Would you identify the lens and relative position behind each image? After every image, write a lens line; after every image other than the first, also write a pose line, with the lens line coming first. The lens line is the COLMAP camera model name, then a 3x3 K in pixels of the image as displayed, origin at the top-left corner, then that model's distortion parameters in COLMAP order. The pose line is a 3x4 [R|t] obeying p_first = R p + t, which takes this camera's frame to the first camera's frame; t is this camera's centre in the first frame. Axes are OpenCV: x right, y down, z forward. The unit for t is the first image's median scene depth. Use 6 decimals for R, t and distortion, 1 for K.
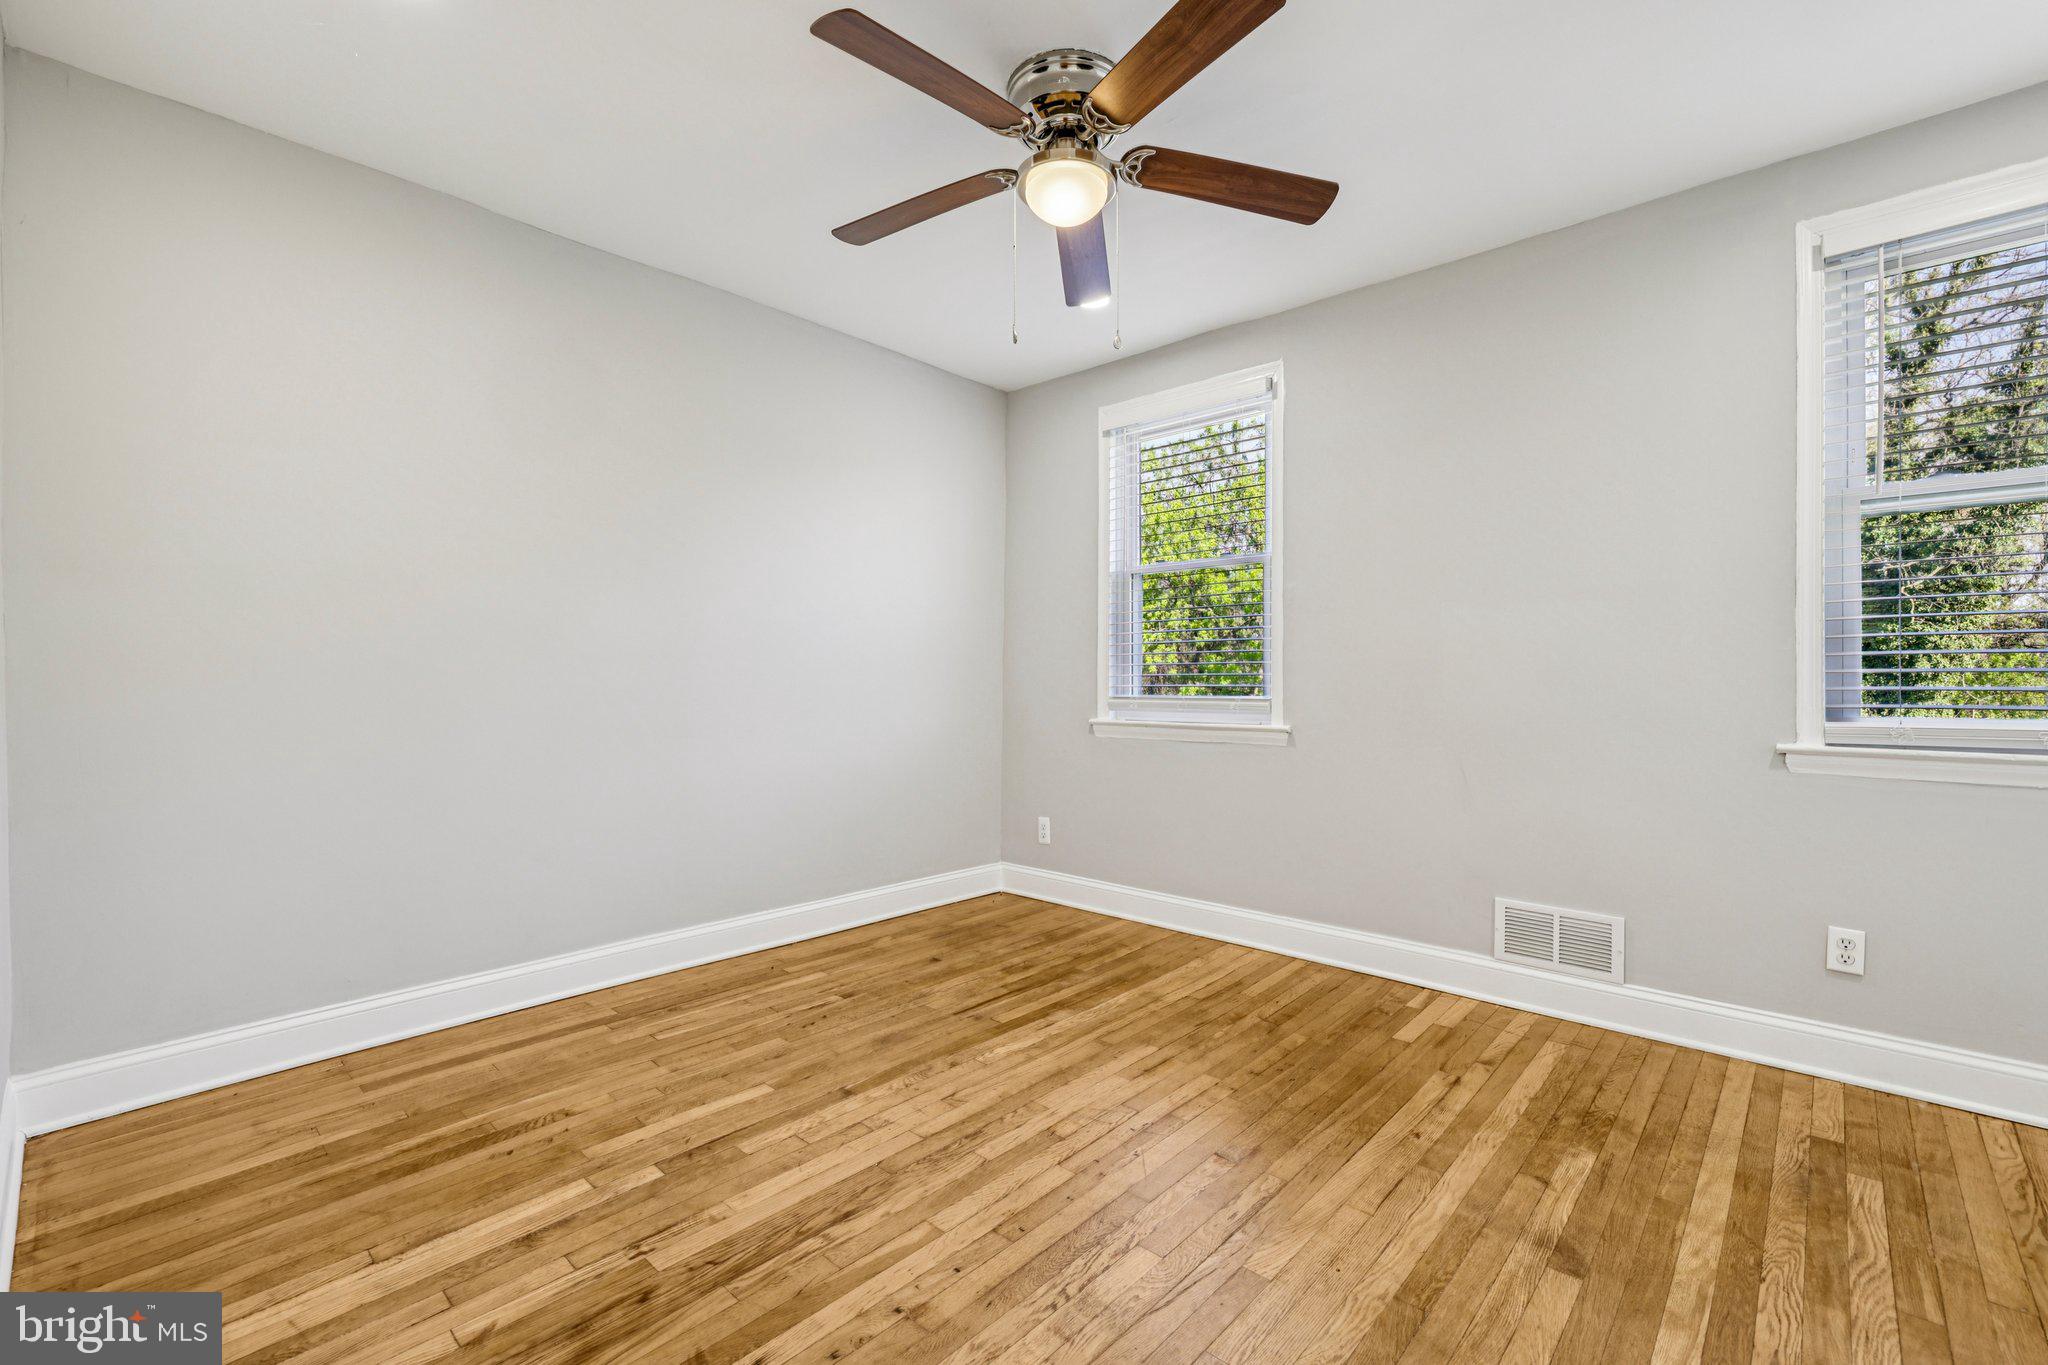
lens RADIAL K [[881.4, 0, 1026.0], [0, 881.4, 681.1], [0, 0, 1]] dist [-0.000649, 0.000854]
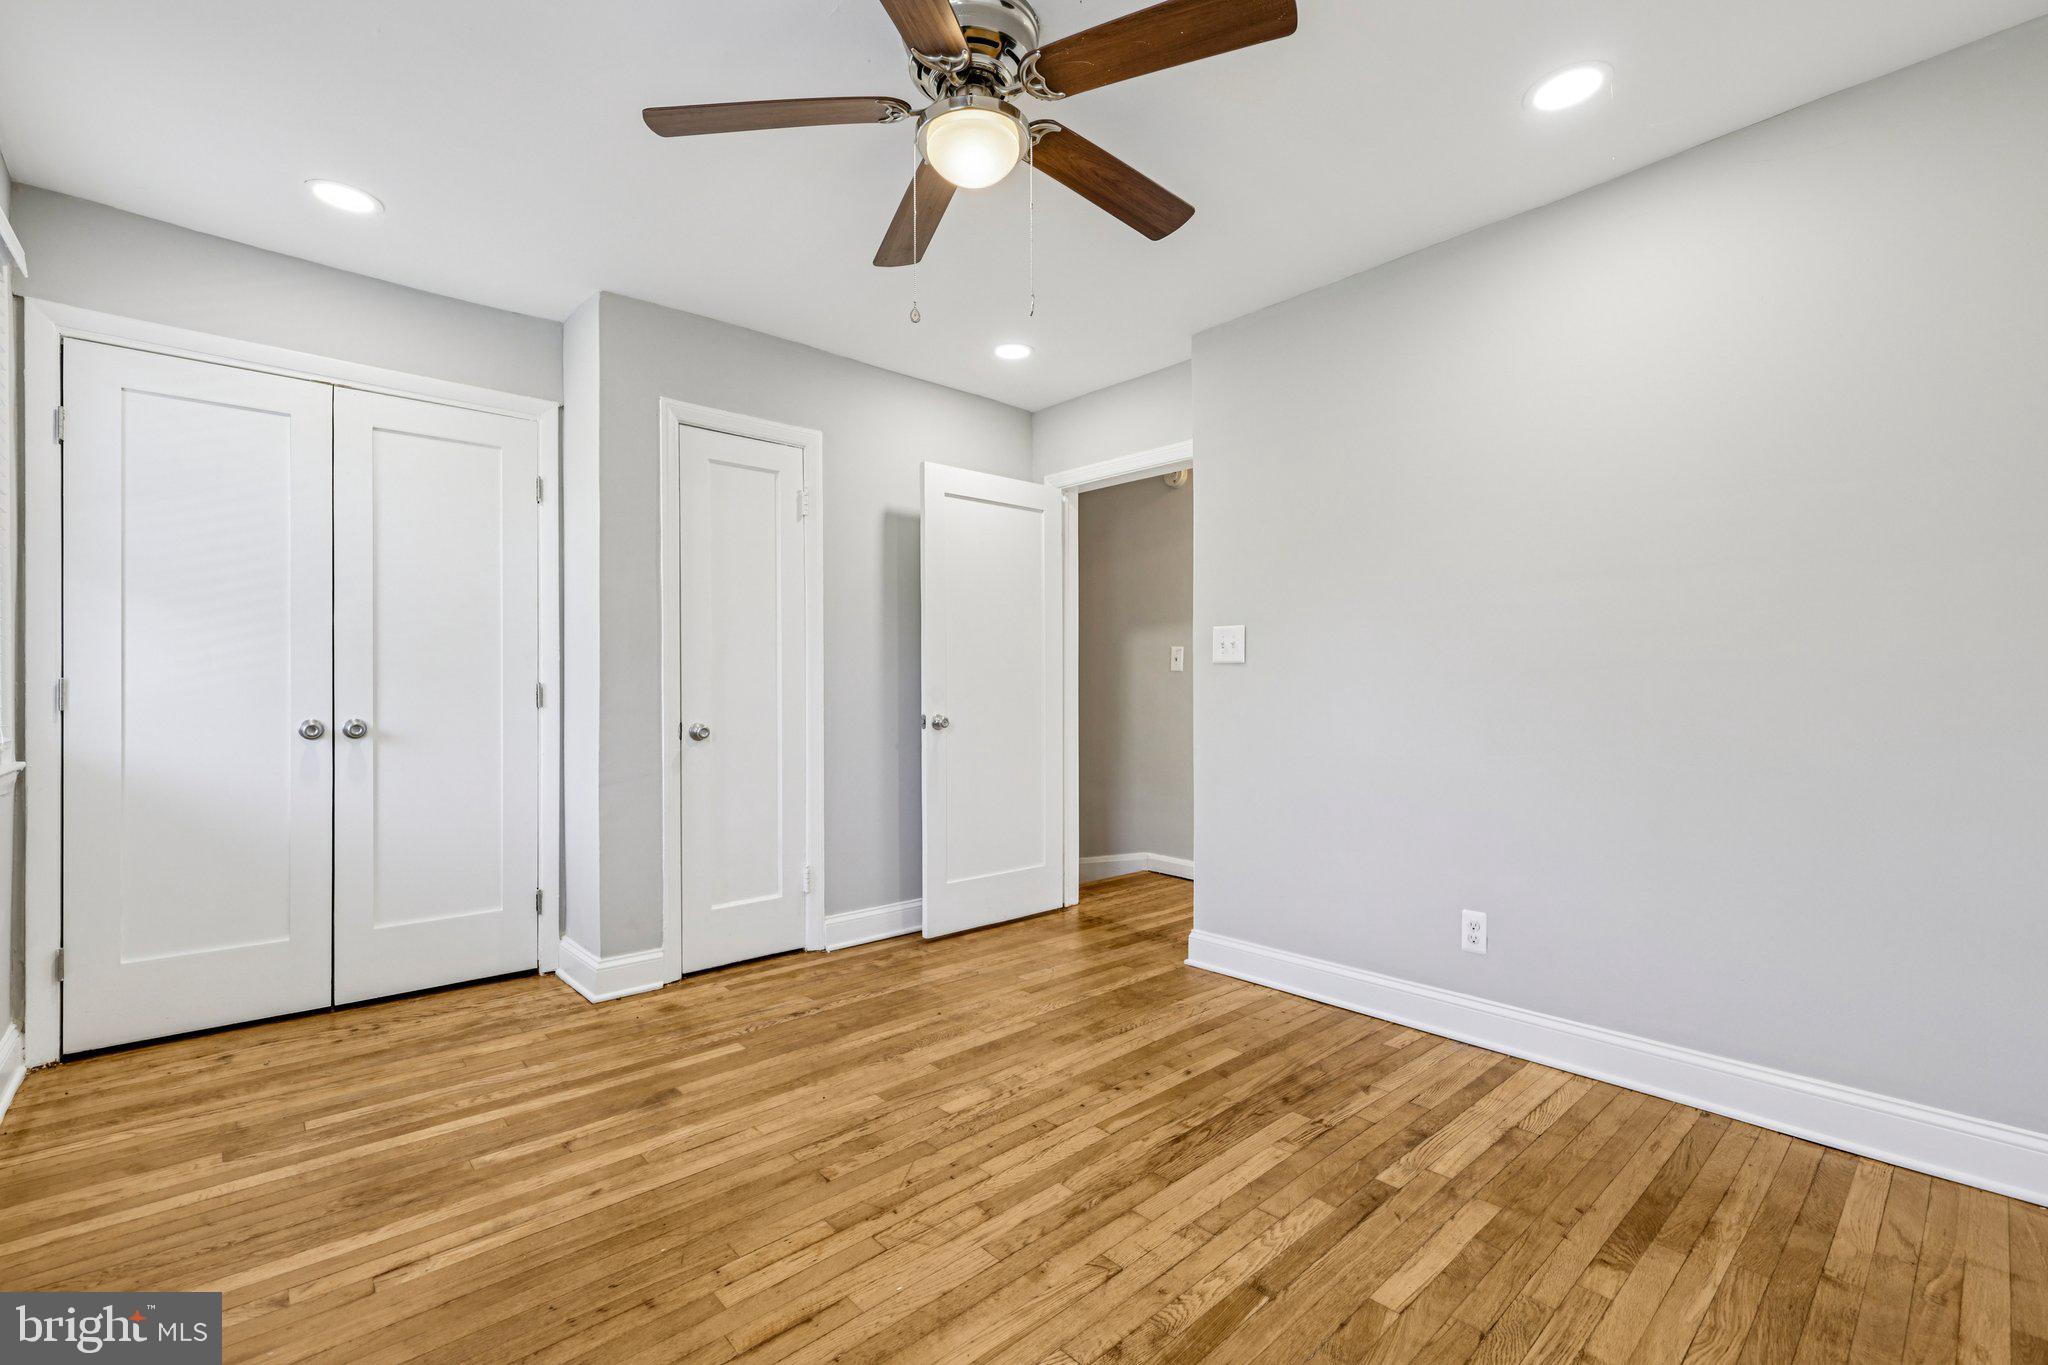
lens RADIAL K [[881.4, 0, 1021.5], [0, 881.4, 687.0], [0, 0, 1]] dist [-0.000649, 0.000854]
pose [[-0.995624, 0.001605, 0.093434, -0.094645], [0.001404, 0.999997, -0.002209, -0.011818], [-0.093437, -0.002068, -0.995623, 2.023239]]
